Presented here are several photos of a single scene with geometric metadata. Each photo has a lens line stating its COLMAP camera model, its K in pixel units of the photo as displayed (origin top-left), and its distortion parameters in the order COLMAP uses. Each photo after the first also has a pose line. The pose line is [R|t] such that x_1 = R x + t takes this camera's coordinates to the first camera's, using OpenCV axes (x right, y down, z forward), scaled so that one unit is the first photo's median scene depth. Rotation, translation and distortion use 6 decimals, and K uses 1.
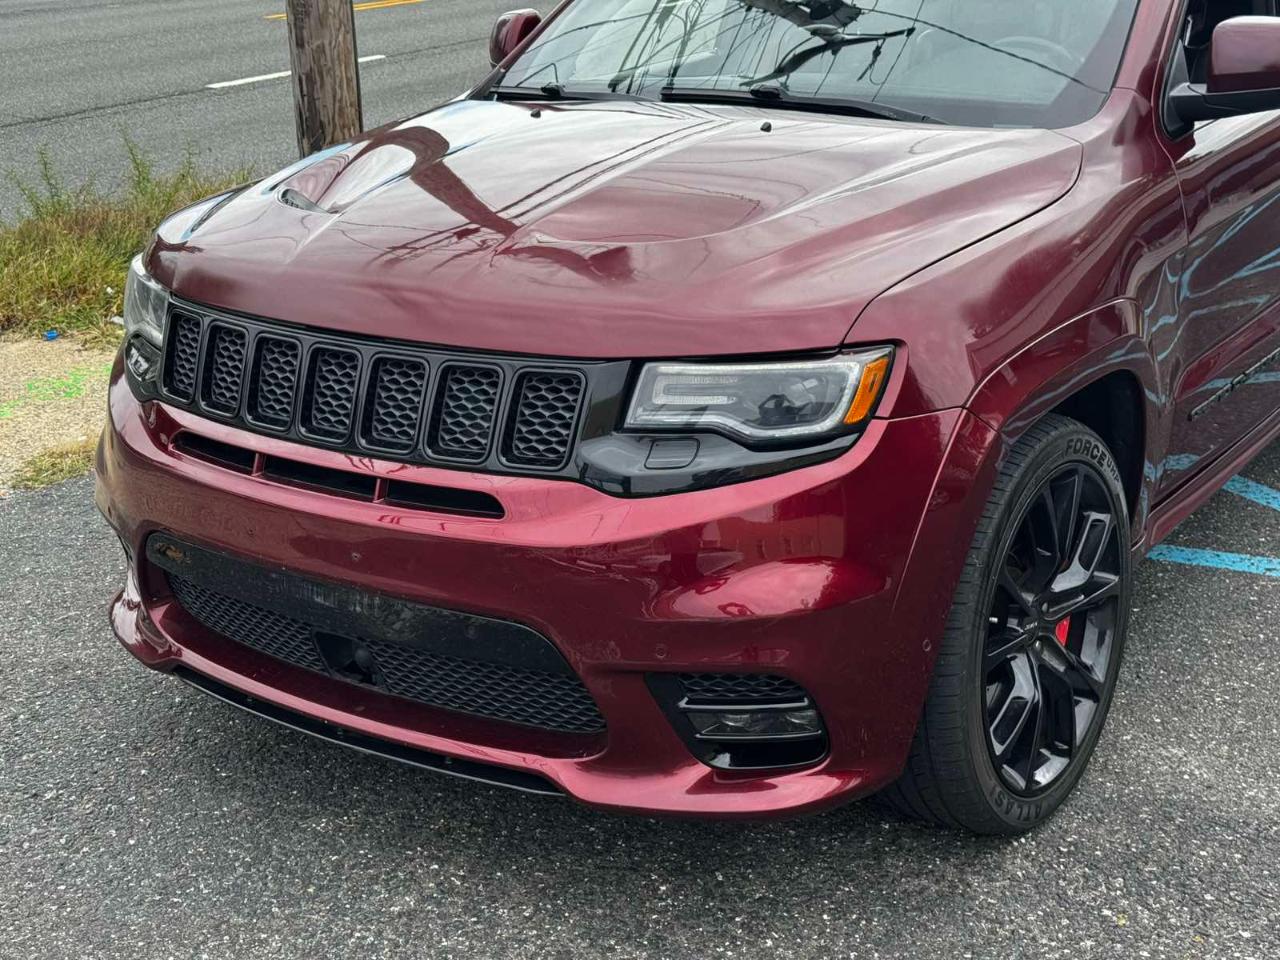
lens RADIAL K [[1800.3, 0, 636.9], [0, 1800.3, 479.9], [0, 0, 1]] dist [0.125371, 0.000000]
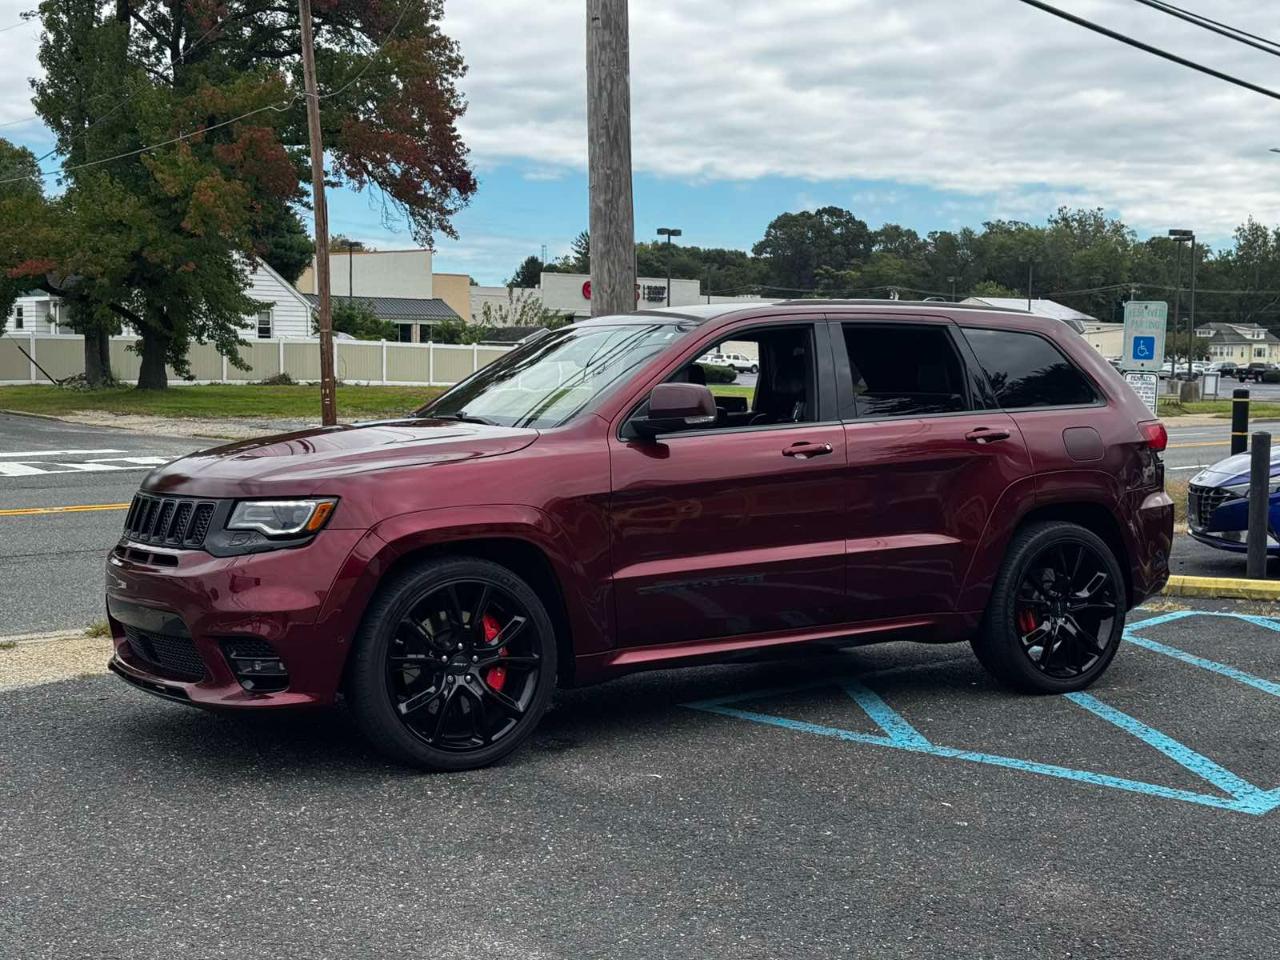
lens RADIAL K [[1800.3, 0, 641.5], [0, 1800.3, 471.8], [0, 0, 1]] dist [0.125371, 0.000000]
pose [[0.922991, 0.033930, -0.383323, 1.173336], [-0.133283, 0.962638, -0.235720, 0.322884], [0.361003, 0.268658, 0.893028, -0.750442]]
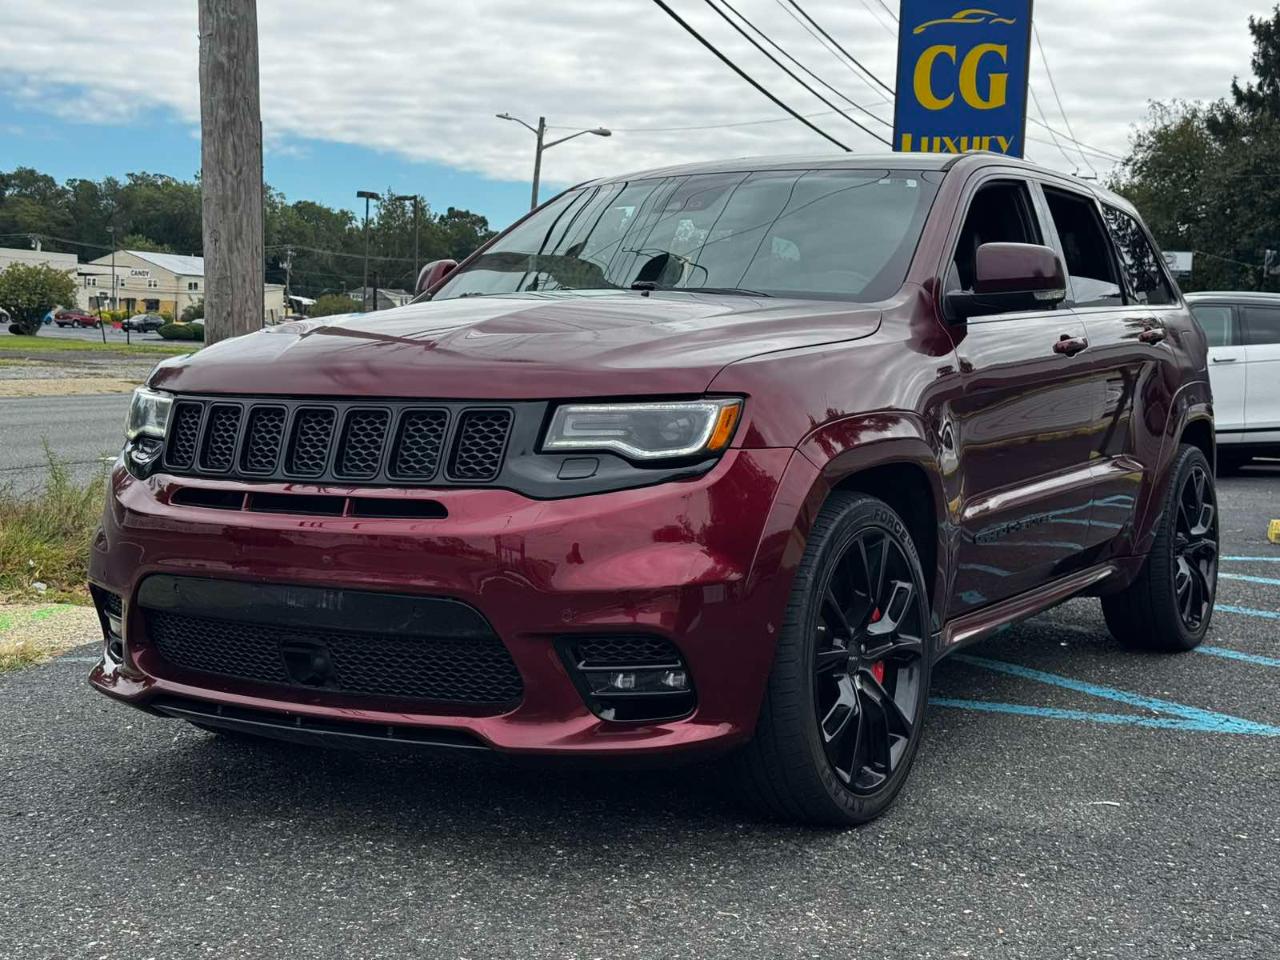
lens RADIAL K [[1800.3, 0, 643.4], [0, 1800.3, 471.8], [0, 0, 1]] dist [0.125371, 0.000000]
pose [[0.996361, 0.026102, 0.081138, -0.034896], [-0.005103, 0.968515, -0.248903, 0.276377], [-0.085081, 0.247584, 0.965124, -0.244488]]
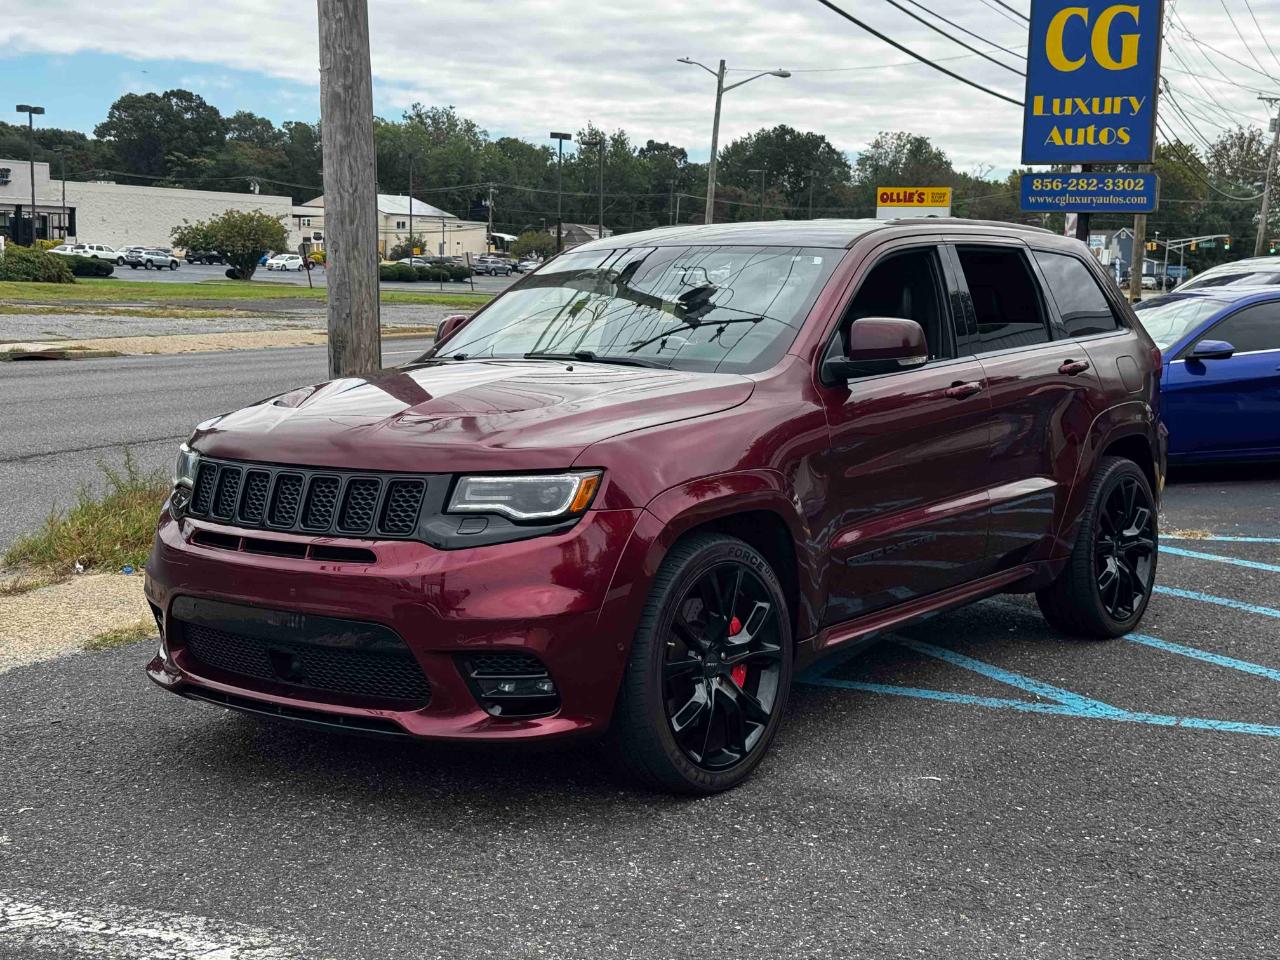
lens RADIAL K [[1800.3, 0, 633.1], [0, 1800.3, 477.9], [0, 0, 1]] dist [0.125371, 0.000000]
pose [[0.999034, 0.024121, -0.036739, 0.208403], [-0.031177, 0.978141, -0.205590, 0.257645], [0.030977, 0.206537, 0.977948, -0.628454]]
